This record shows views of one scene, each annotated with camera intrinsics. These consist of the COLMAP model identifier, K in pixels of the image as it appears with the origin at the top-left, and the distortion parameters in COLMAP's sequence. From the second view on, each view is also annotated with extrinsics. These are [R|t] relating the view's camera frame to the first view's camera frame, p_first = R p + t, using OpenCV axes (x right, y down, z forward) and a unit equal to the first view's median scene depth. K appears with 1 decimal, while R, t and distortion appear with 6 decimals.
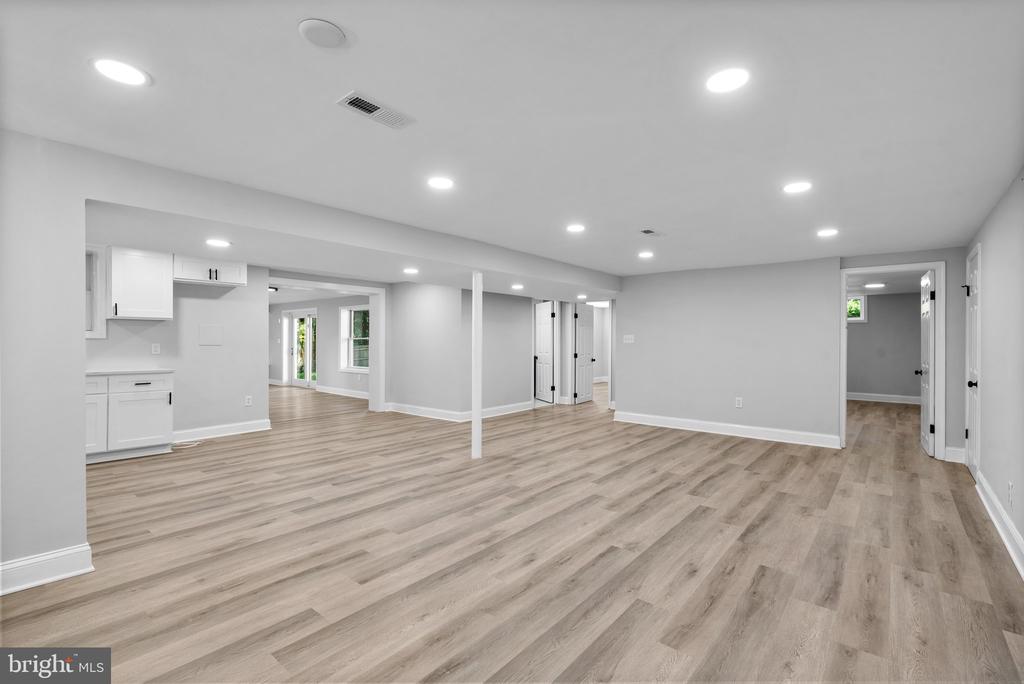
lens RADIAL K [[459.9, 0, 512.8], [0, 459.9, 344.3], [0, 0, 1]] dist [-0.002138, -0.000712]
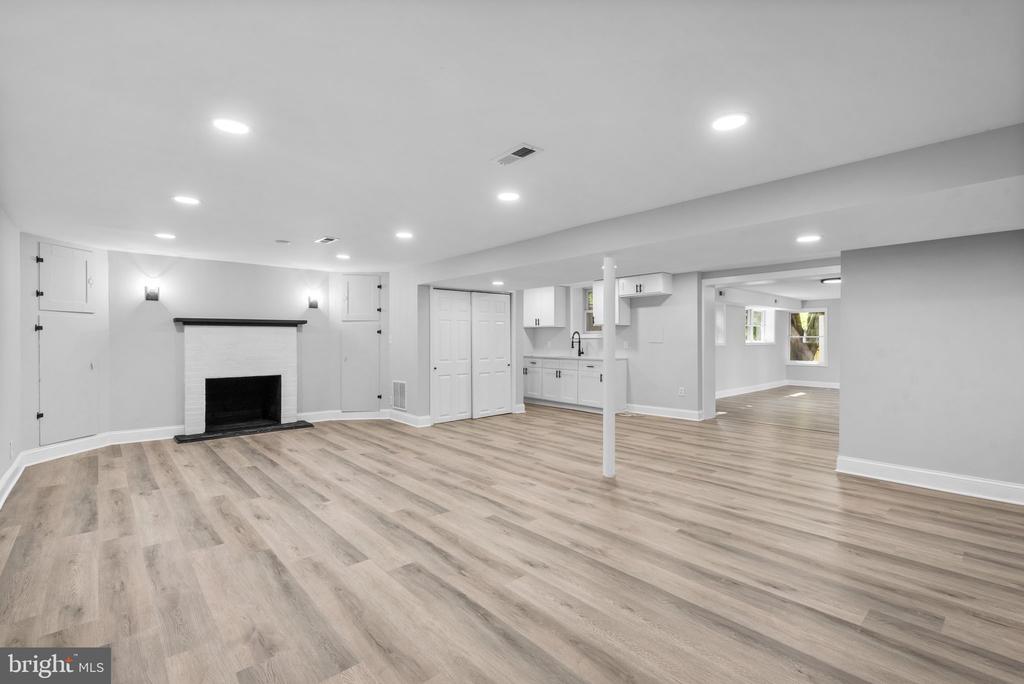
lens RADIAL K [[459.9, 0, 512.9], [0, 459.9, 338.3], [0, 0, 1]] dist [-0.002138, -0.000712]
pose [[-0.141999, -0.007285, -0.989840, 1.117286], [-0.008292, 0.999947, -0.006170, 0.001485], [0.989832, 0.007332, -0.142052, 1.345665]]
